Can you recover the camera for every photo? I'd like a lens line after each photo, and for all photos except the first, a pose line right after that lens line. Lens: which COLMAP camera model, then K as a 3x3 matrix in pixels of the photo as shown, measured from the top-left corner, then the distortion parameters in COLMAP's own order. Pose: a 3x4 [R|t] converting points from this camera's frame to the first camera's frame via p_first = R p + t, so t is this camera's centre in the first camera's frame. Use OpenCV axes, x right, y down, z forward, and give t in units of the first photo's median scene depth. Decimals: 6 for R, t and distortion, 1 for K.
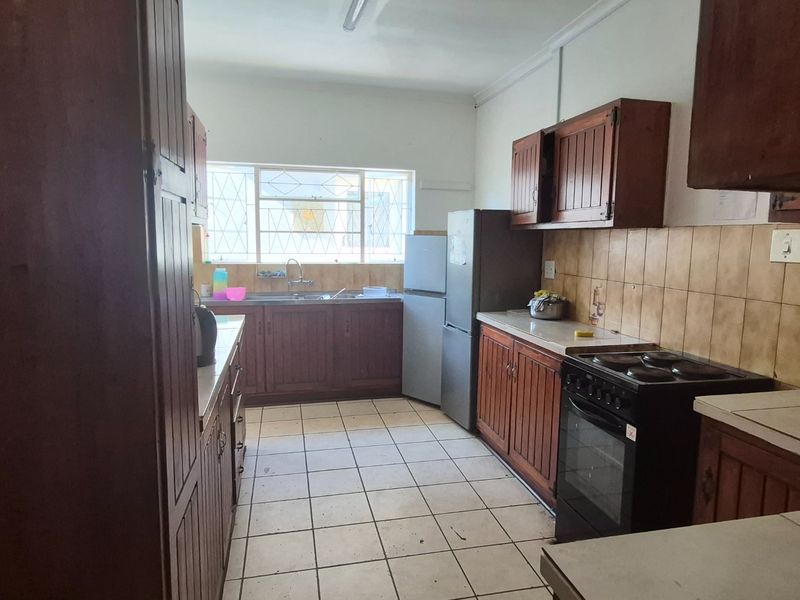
lens RADIAL K [[506.2, 0, 401.2], [0, 506.2, 299.1], [0, 0, 1]] dist [0.000490, 0.001041]
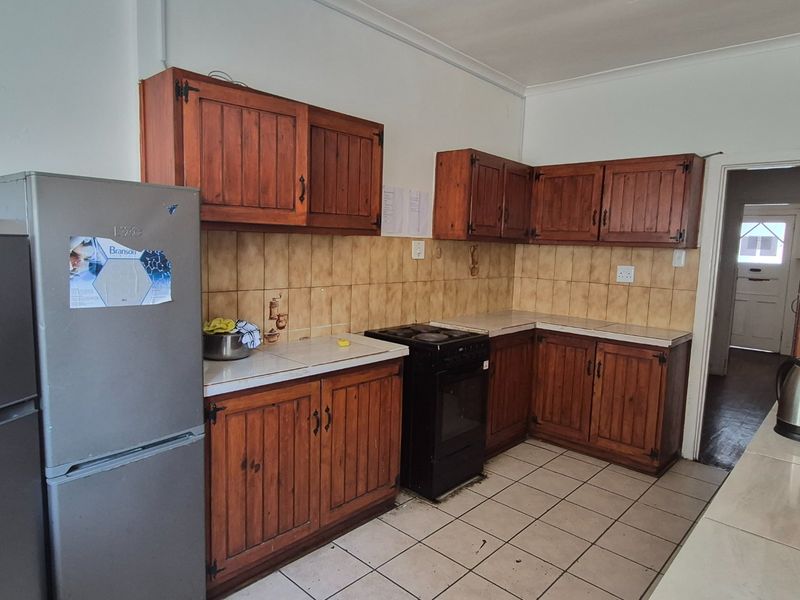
lens RADIAL K [[506.2, 0, 400.8], [0, 506.2, 301.0], [0, 0, 1]] dist [0.000490, 0.001041]
pose [[-0.555484, -0.125887, 0.821943, -0.457935], [0.061104, 0.979621, 0.191332, -0.174450], [-0.829279, 0.156506, -0.536472, 1.293164]]
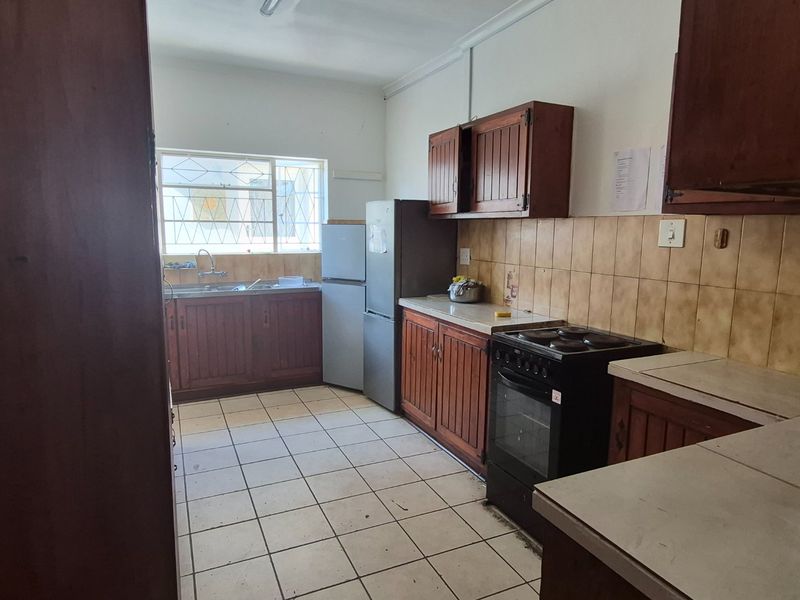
lens RADIAL K [[506.2, 0, 403.0], [0, 506.2, 300.5], [0, 0, 1]] dist [0.000490, 0.001041]
pose [[0.977660, -0.032603, 0.207649, -0.072014], [0.027502, 0.999246, 0.027405, 0.002415], [-0.208386, -0.021082, 0.977820, -0.028275]]
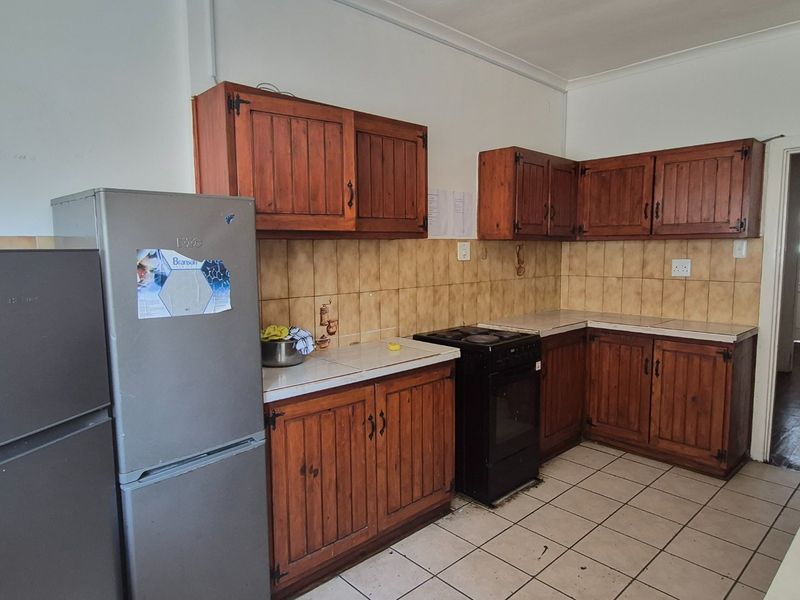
lens RADIAL K [[506.2, 0, 400.7], [0, 506.2, 301.0], [0, 0, 1]] dist [0.000490, 0.001041]
pose [[-0.495196, -0.100846, 0.862908, -0.443610], [0.107115, 0.978575, 0.175833, -0.171795], [-0.862152, 0.179503, -0.473785, 1.306633]]
